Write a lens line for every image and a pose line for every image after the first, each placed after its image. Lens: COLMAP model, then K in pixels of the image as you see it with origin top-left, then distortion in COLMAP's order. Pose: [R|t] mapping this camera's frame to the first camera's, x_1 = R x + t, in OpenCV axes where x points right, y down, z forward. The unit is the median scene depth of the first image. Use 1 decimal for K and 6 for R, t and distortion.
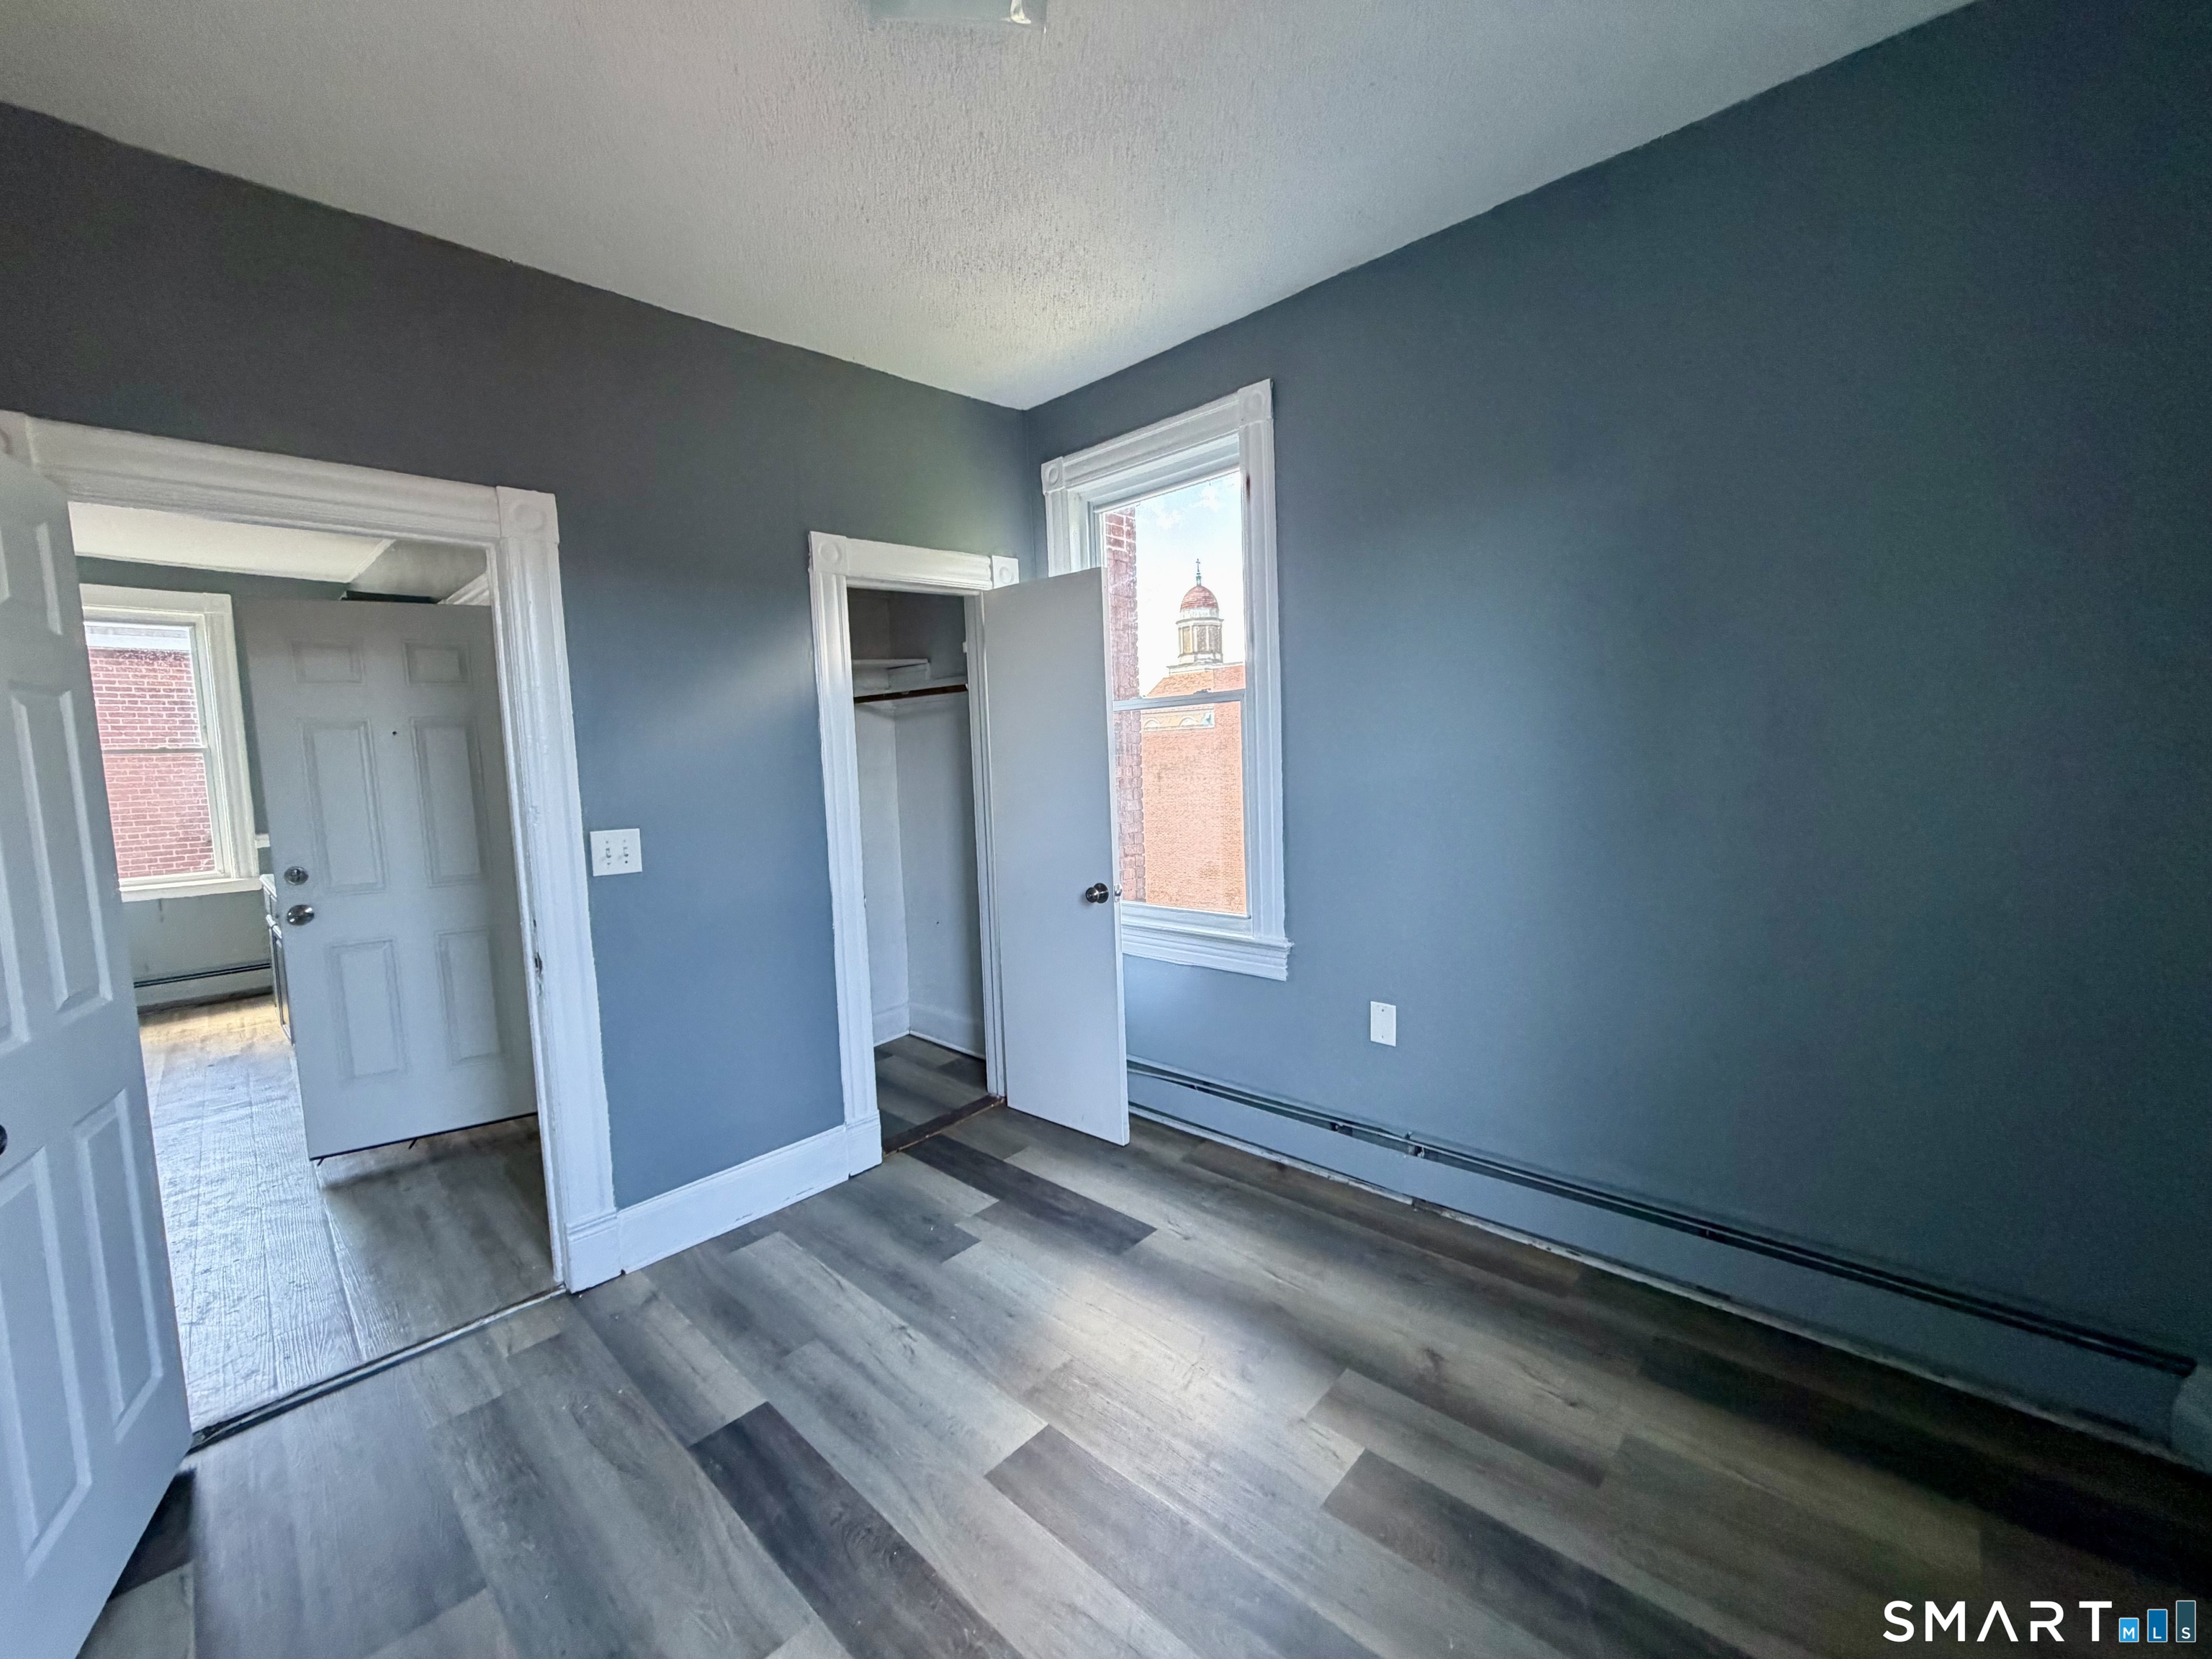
lens RADIAL K [[885.6, 0, 1104.5], [0, 885.6, 833.0], [0, 0, 1]] dist [-0.001500, 0.000158]
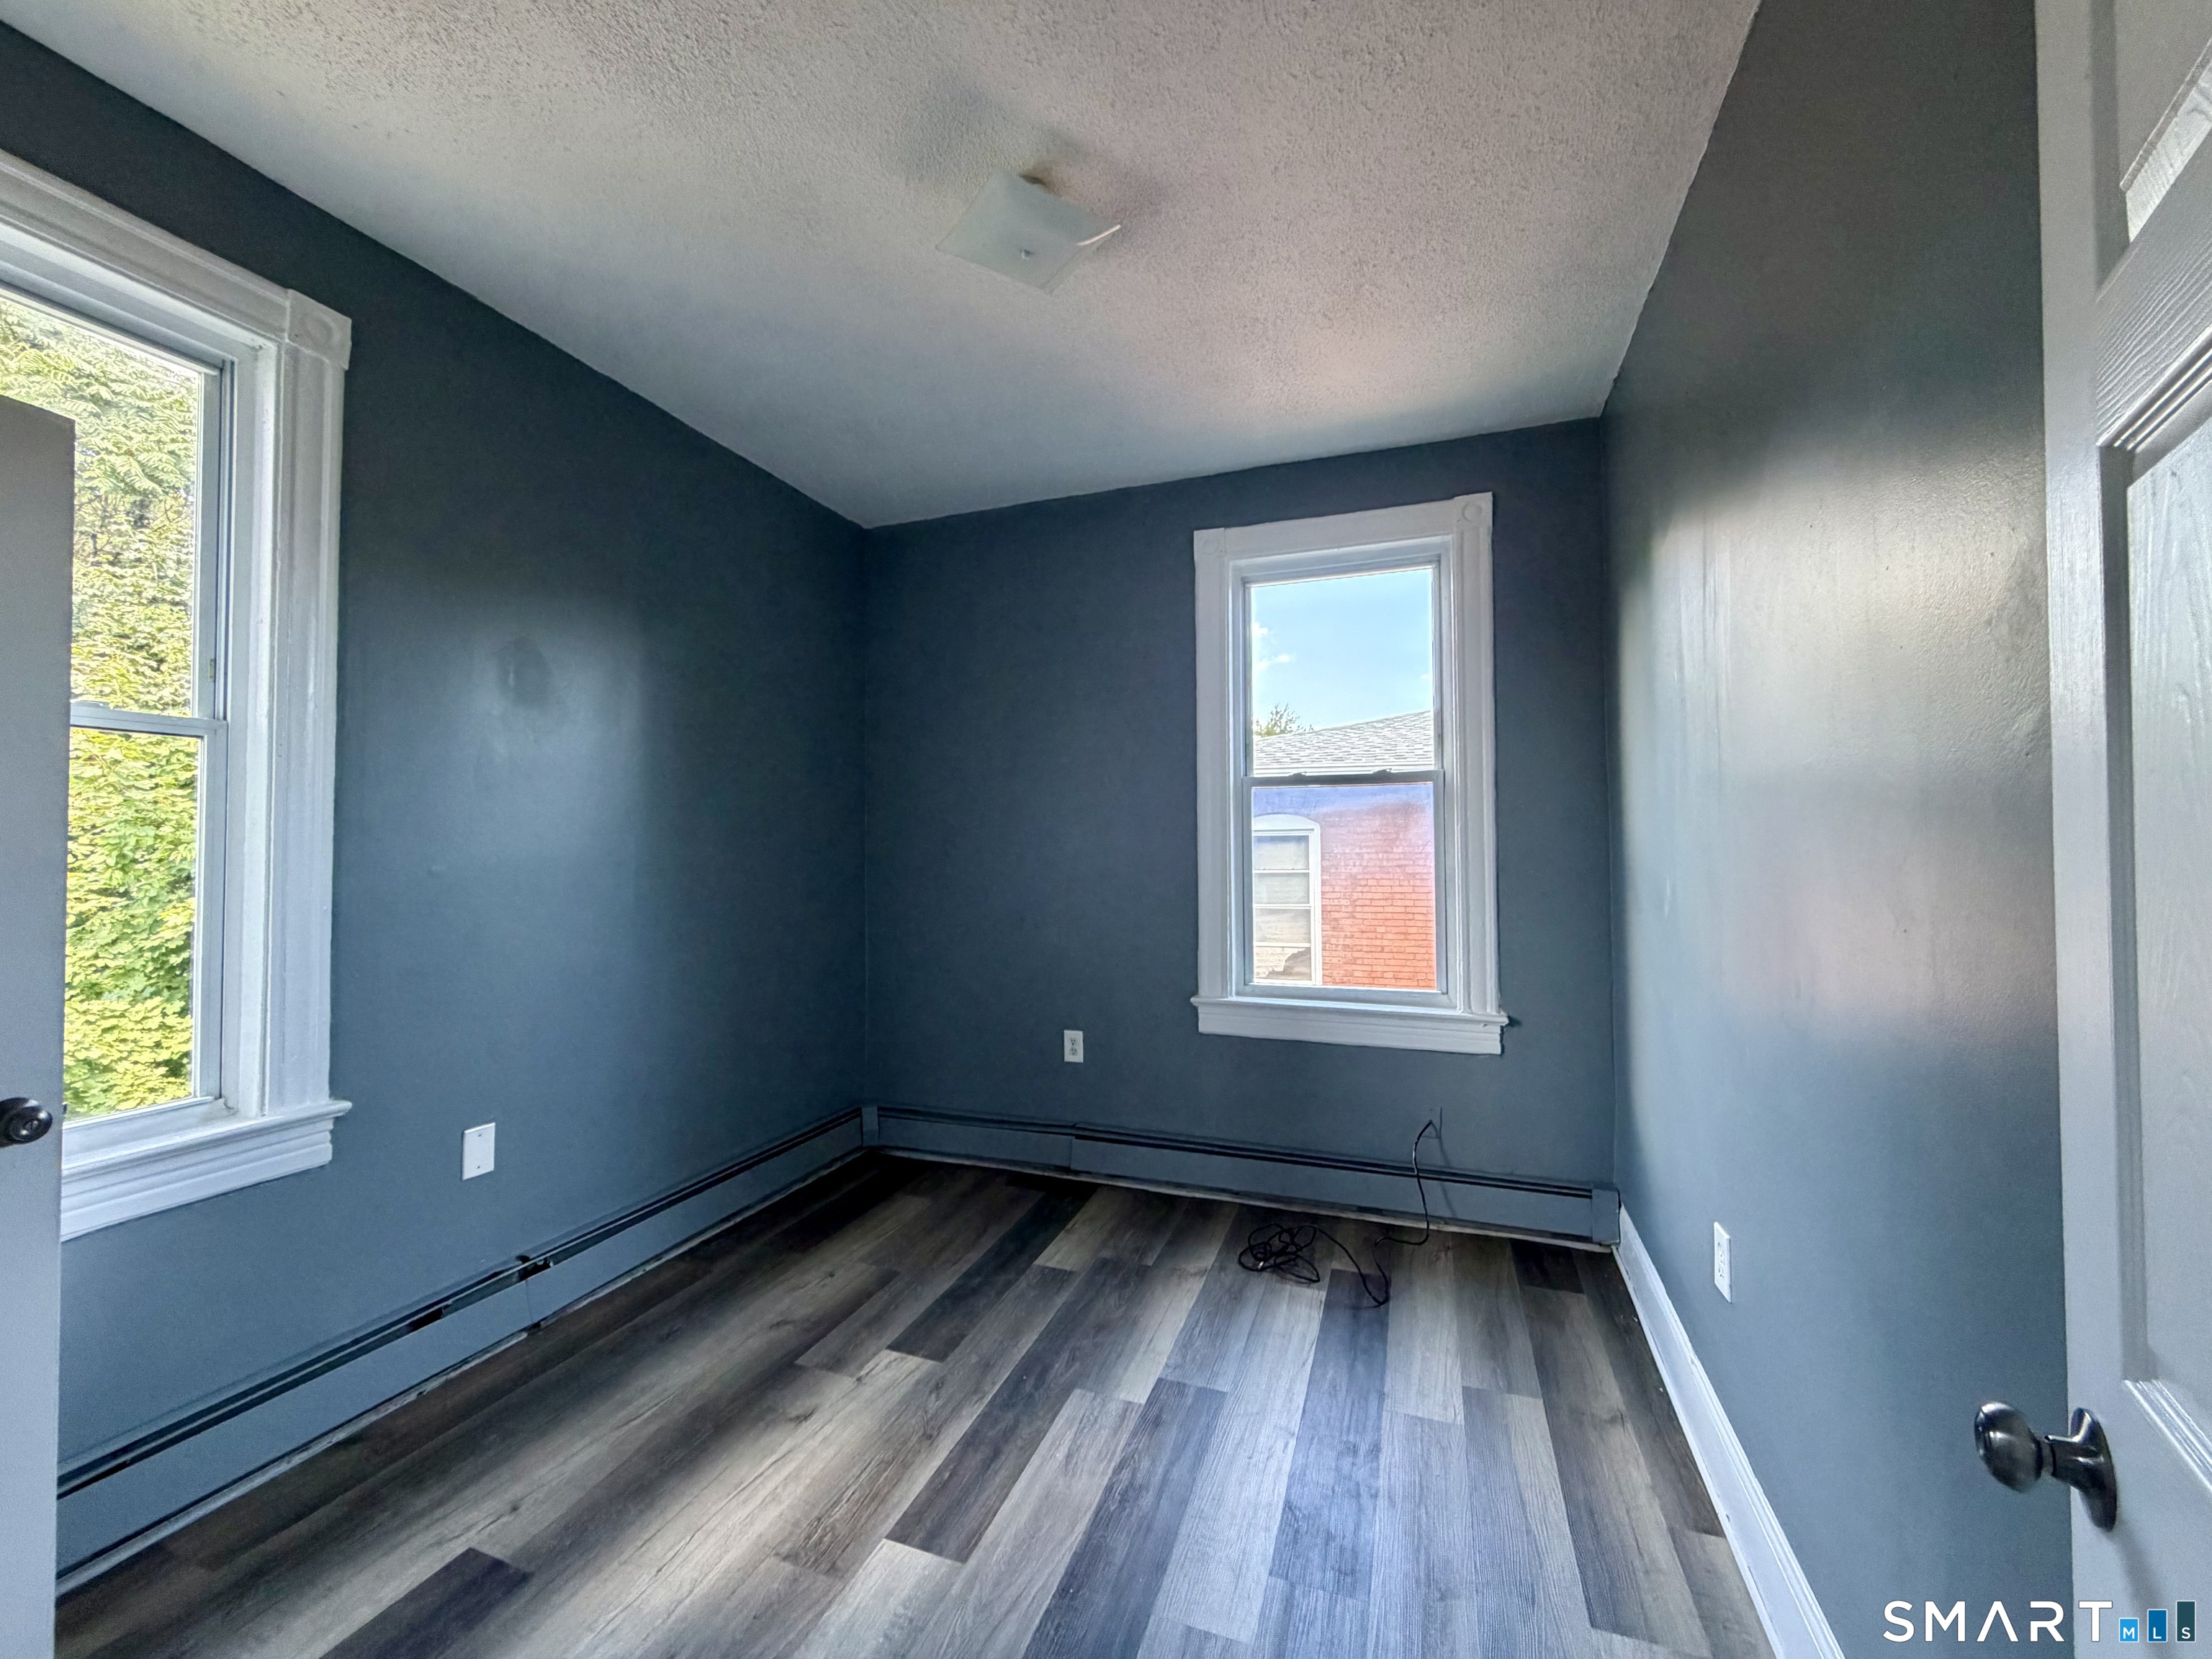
lens RADIAL K [[885.6, 0, 1105.1], [0, 885.6, 827.1], [0, 0, 1]] dist [-0.001500, 0.000158]
pose [[-0.404032, 0.060531, 0.912740, -0.867328], [0.096884, 0.995028, -0.023102, -0.020817], [-0.909600, 0.079096, -0.407887, 0.922564]]
